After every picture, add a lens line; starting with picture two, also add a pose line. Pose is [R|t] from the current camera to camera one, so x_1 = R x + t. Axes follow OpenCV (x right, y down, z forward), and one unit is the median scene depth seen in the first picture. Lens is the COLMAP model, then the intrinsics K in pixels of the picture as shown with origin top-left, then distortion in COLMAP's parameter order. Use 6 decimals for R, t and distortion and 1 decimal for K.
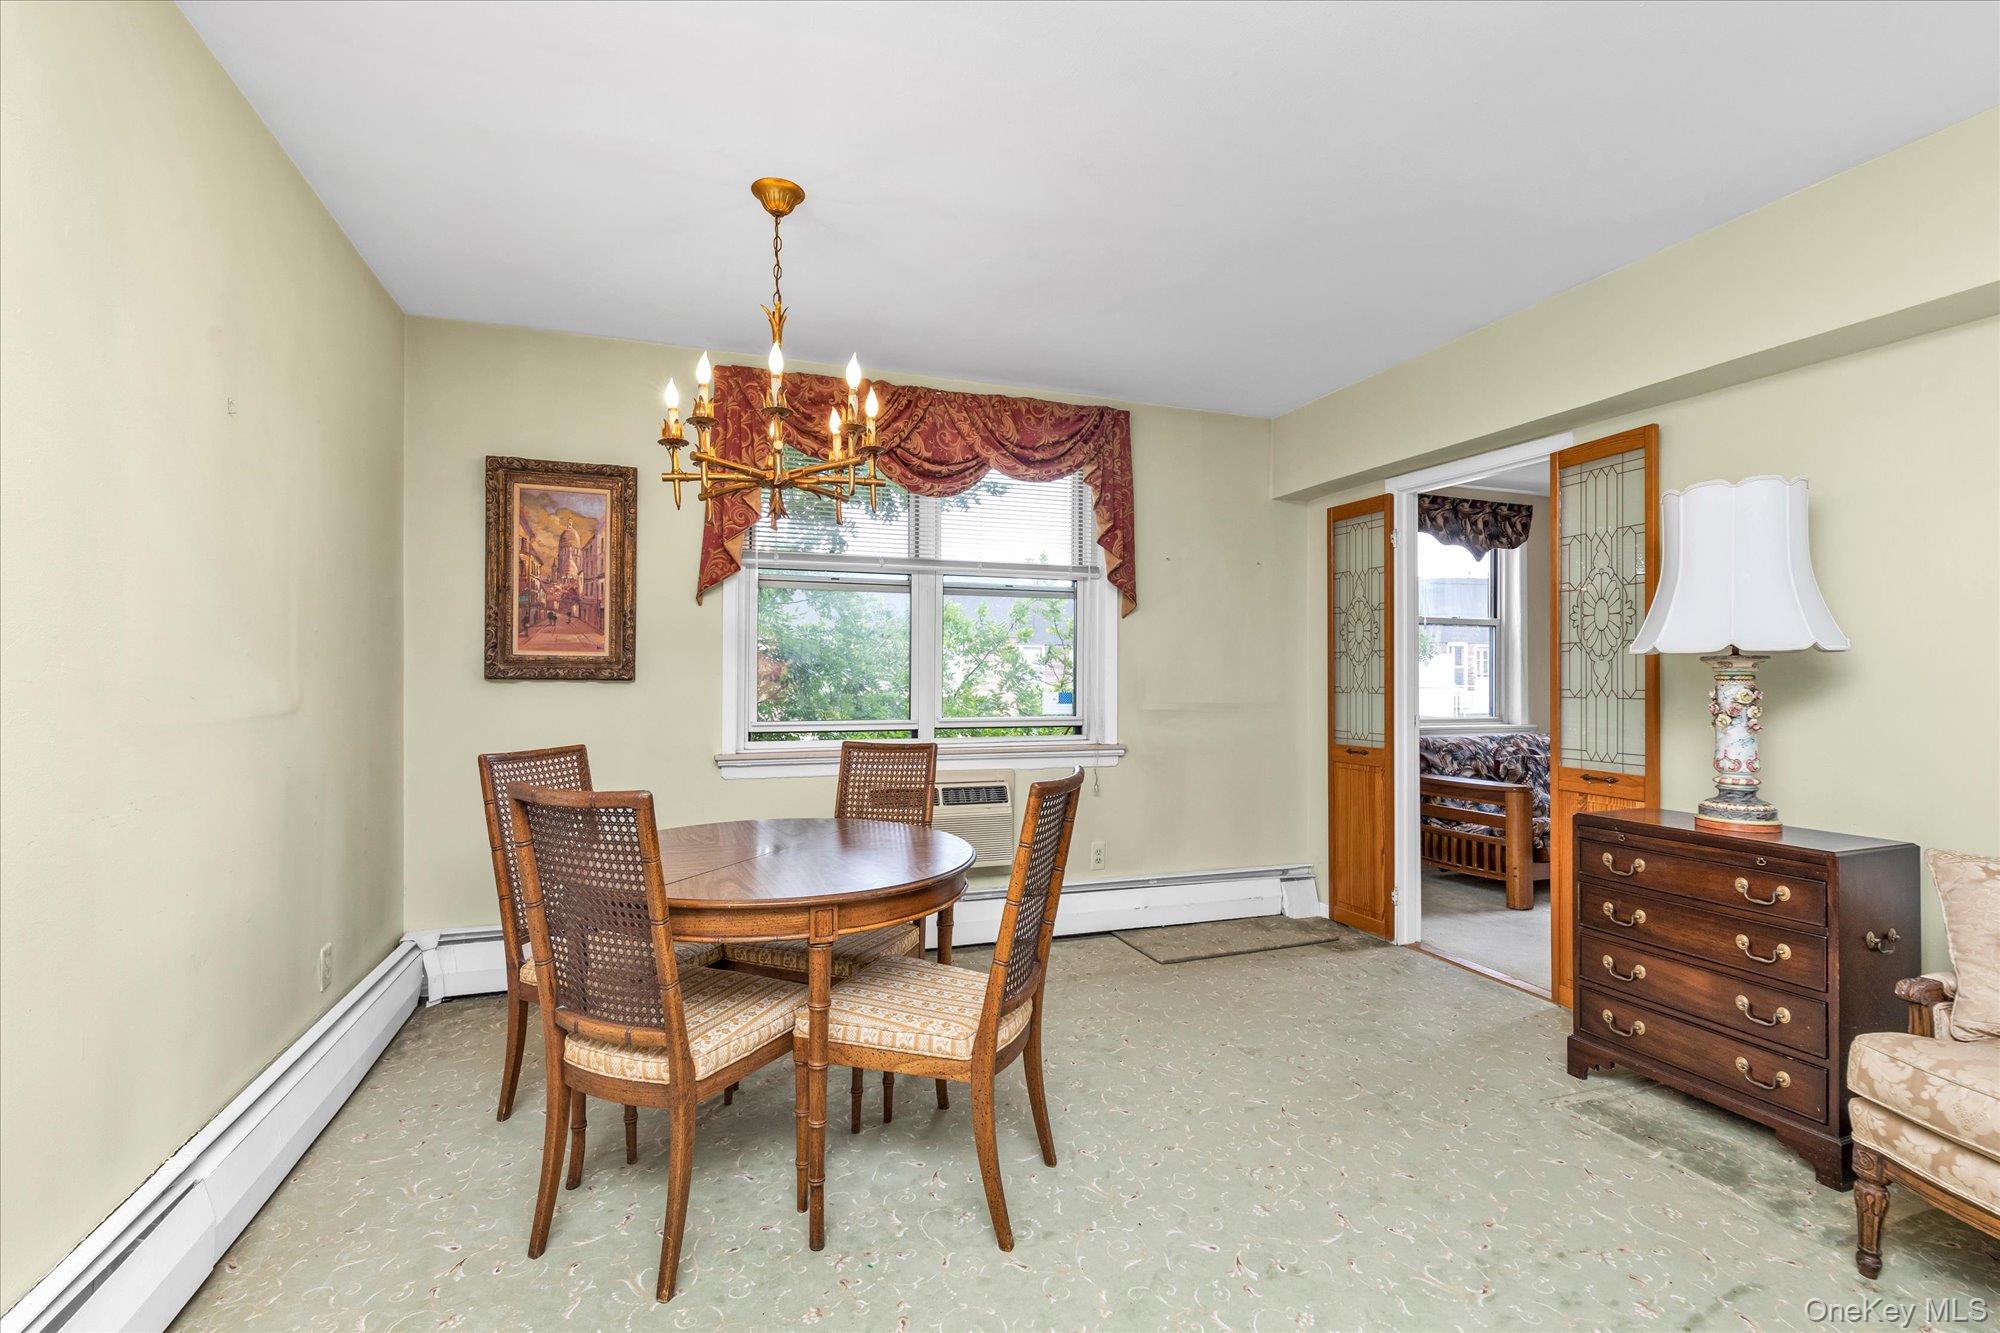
lens RADIAL K [[863.9, 0, 992.8], [0, 863.9, 664.6], [0, 0, 1]] dist [-0.000536, -0.000076]
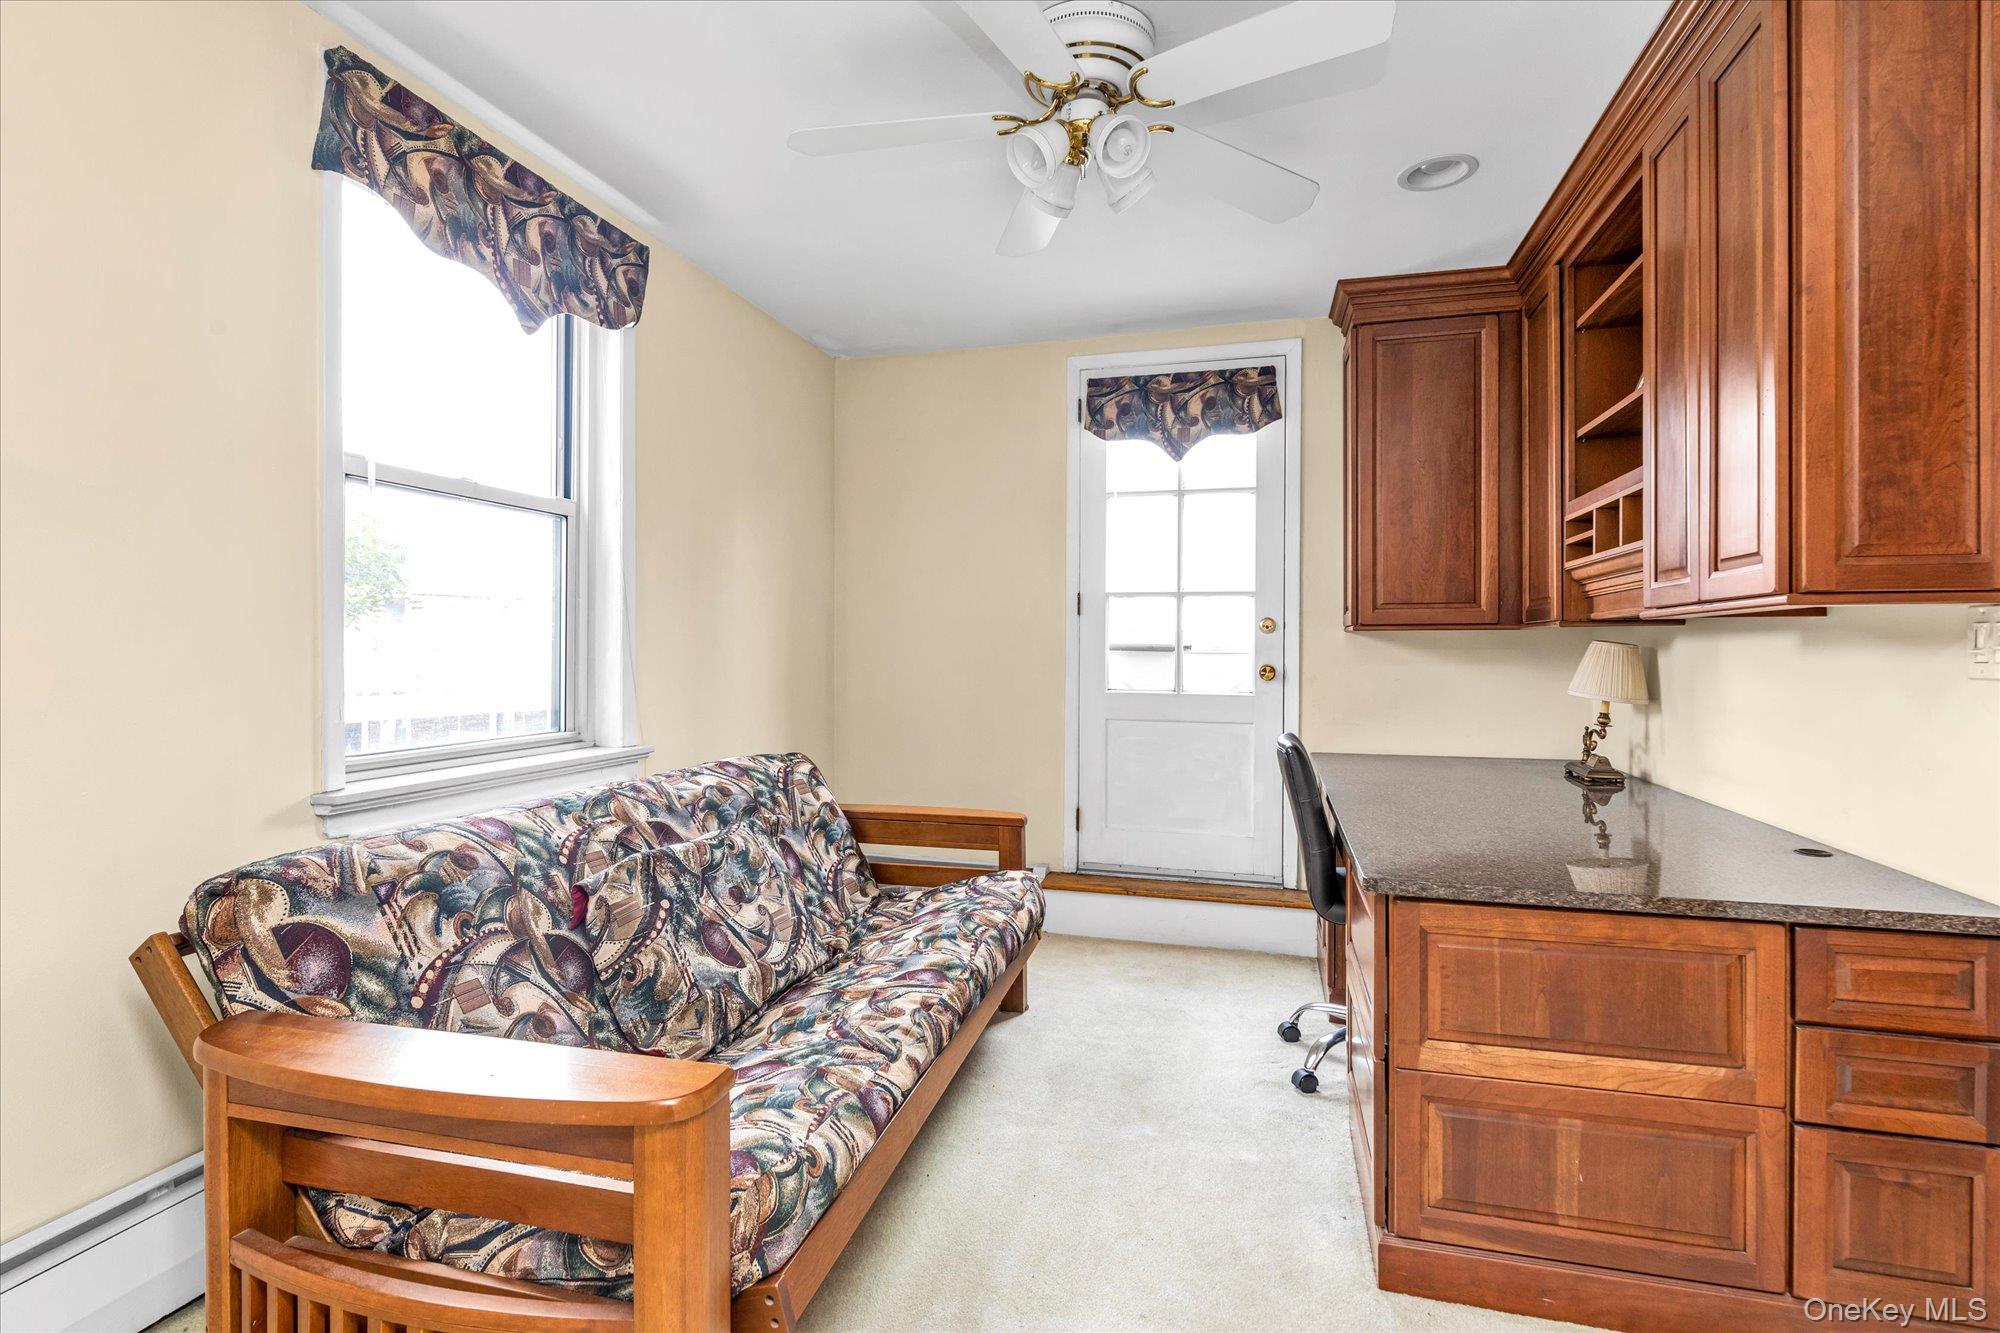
lens RADIAL K [[974.8, 0, 998.8], [0, 974.8, 651.1], [0, 0, 1]] dist [-0.004252, -0.000233]
pose [[0.573950, -0.005442, 0.818873, 0.336960], [-0.010812, 0.999840, 0.014223, 0.012286], [-0.818819, -0.017017, 0.573799, 0.595450]]
